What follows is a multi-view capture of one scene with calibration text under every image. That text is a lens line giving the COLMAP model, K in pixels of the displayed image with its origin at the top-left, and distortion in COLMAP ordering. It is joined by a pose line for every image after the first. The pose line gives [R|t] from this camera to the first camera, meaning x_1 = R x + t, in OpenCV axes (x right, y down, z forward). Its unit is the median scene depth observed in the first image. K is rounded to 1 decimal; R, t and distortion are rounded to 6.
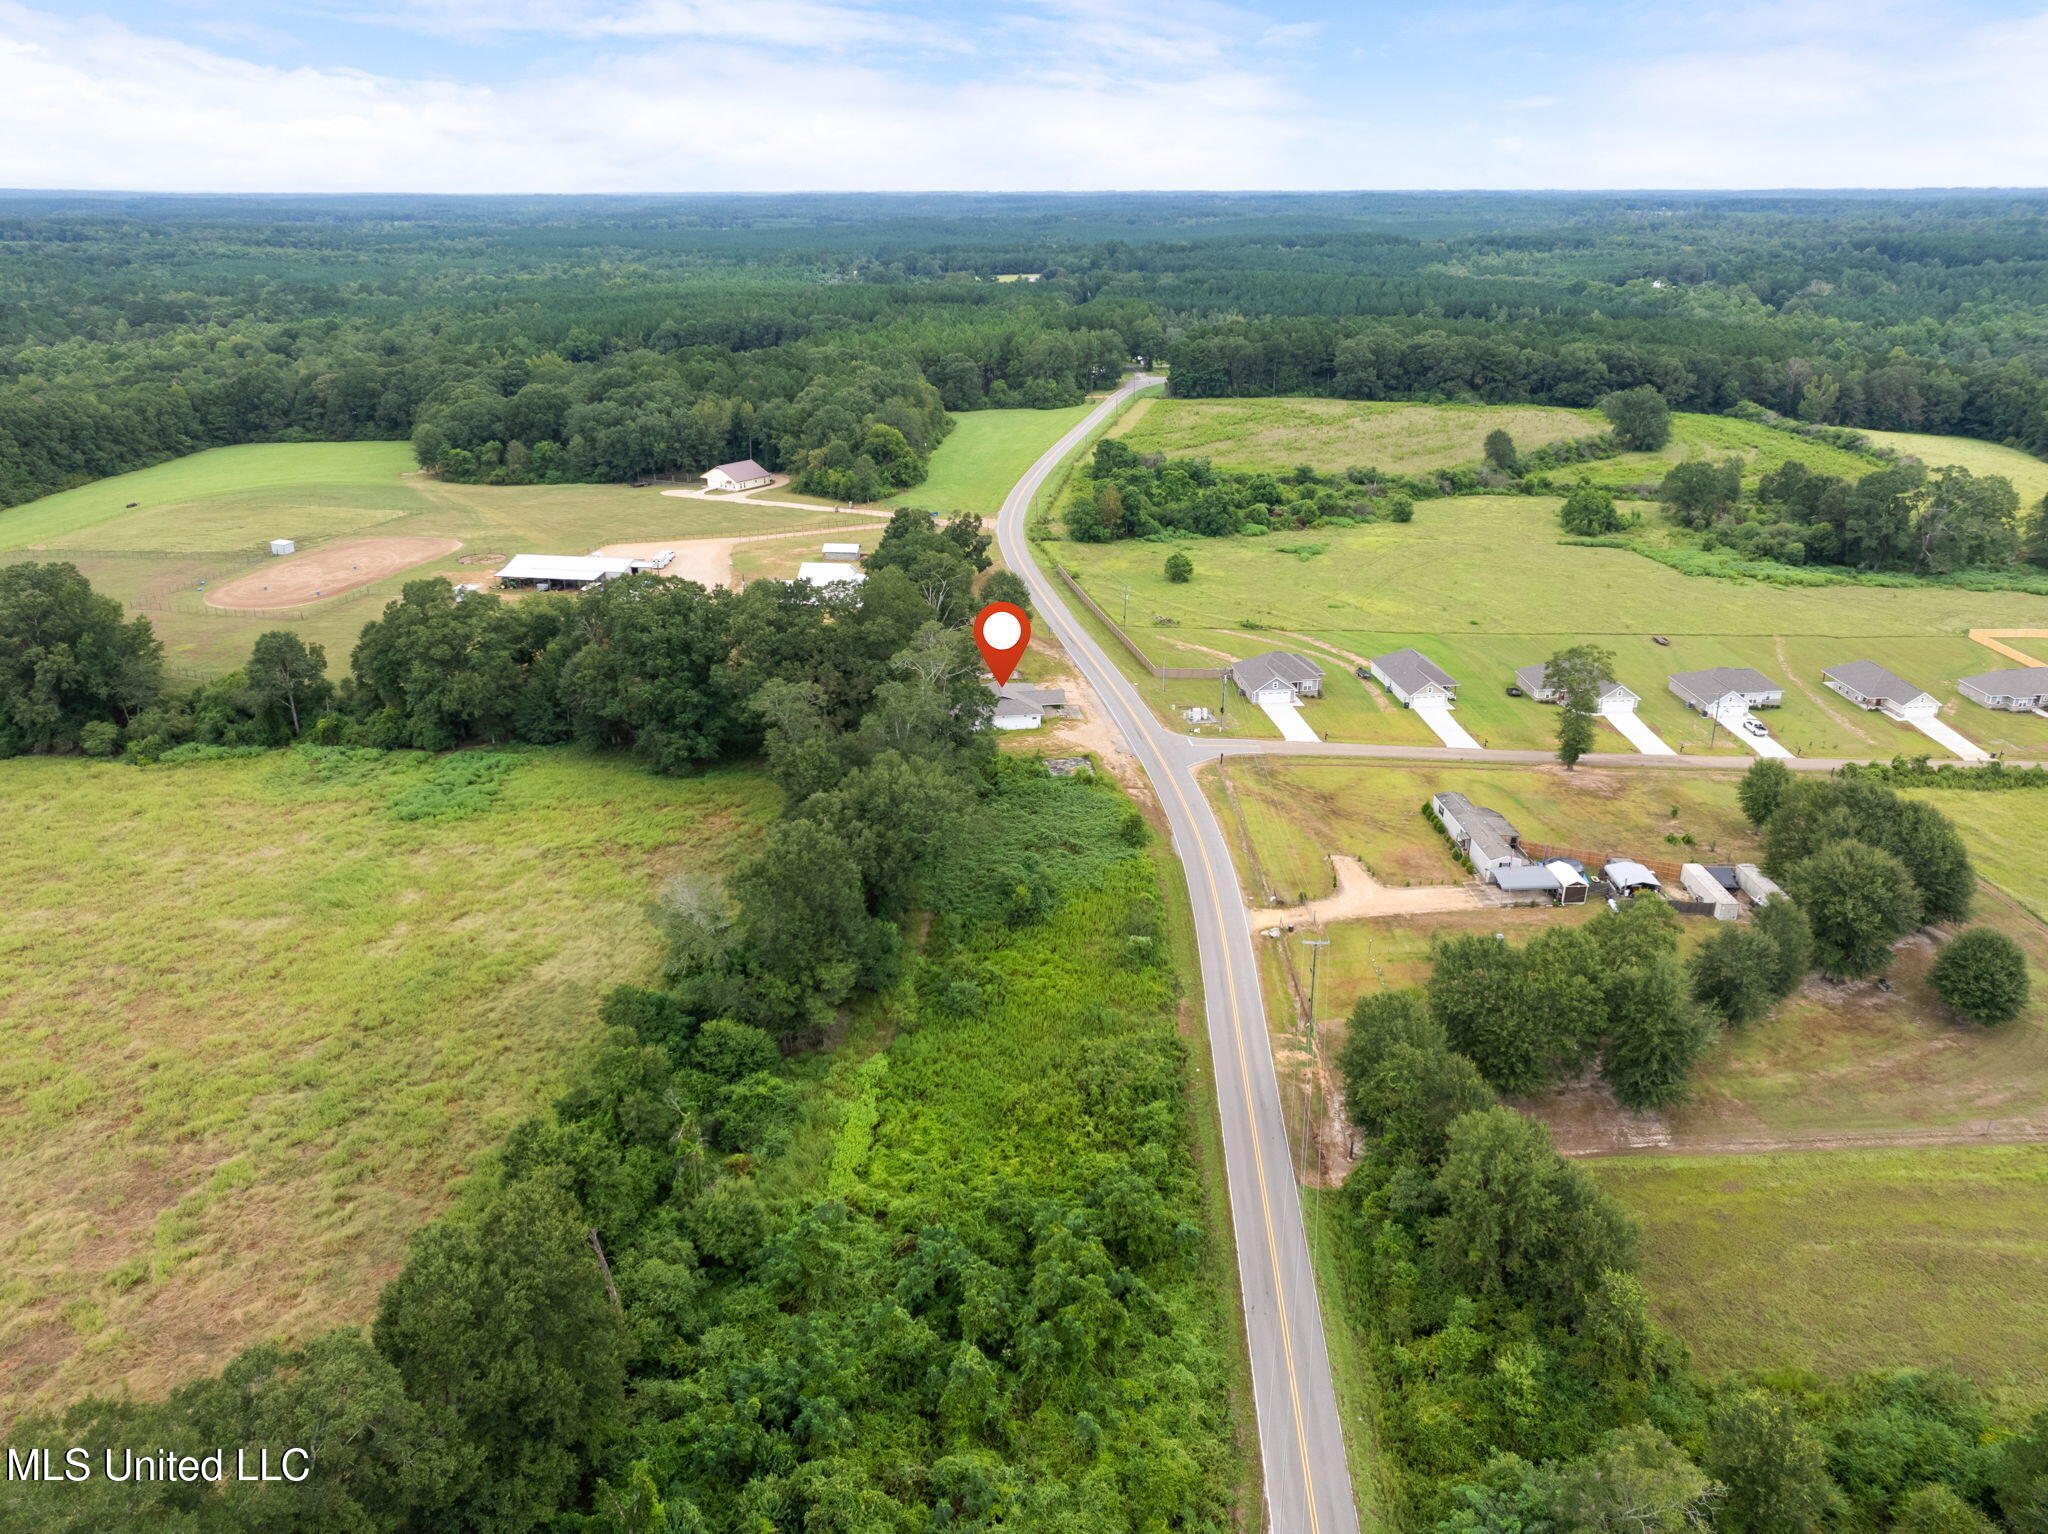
lens RADIAL K [[1501.7, 0, 1094.4], [0, 1501.7, 652.5], [0, 0, 1]] dist [-0.007607, 0.006657]
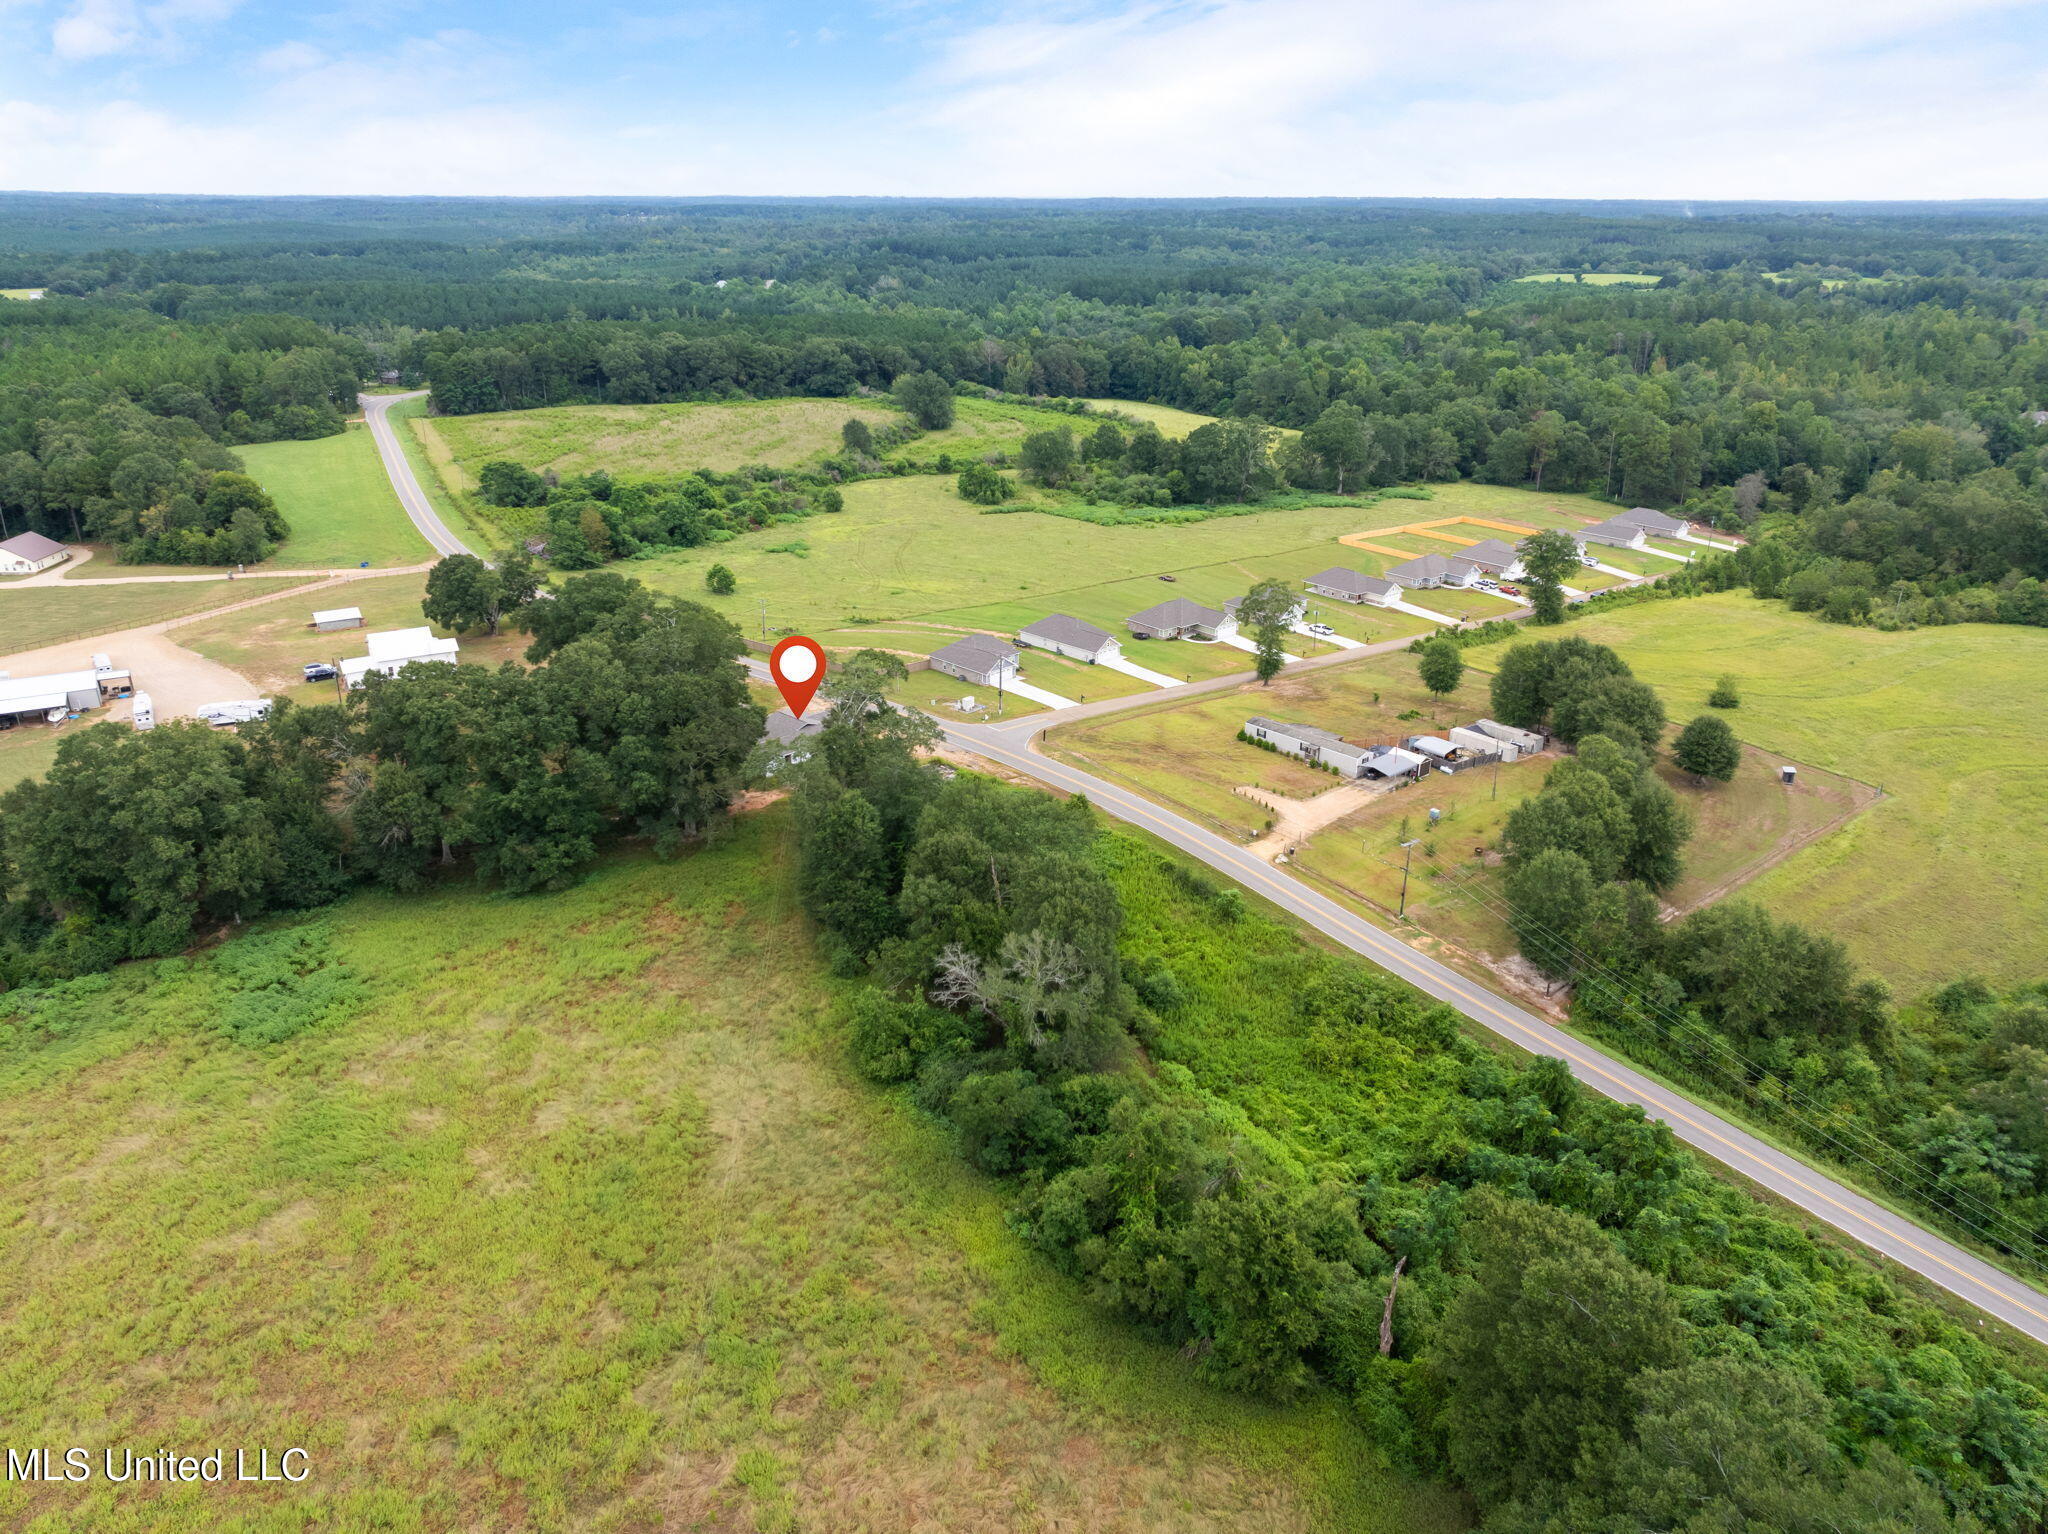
lens RADIAL K [[1421.5, 0, 1116.2], [0, 1421.5, 618.1], [0, 0, 1]] dist [-0.022878, -0.000345]
pose [[0.780854, -0.160500, 0.603744, -0.247663], [0.166951, 0.984896, 0.045900, -0.025437], [-0.601992, 0.064955, 0.795855, 0.092719]]
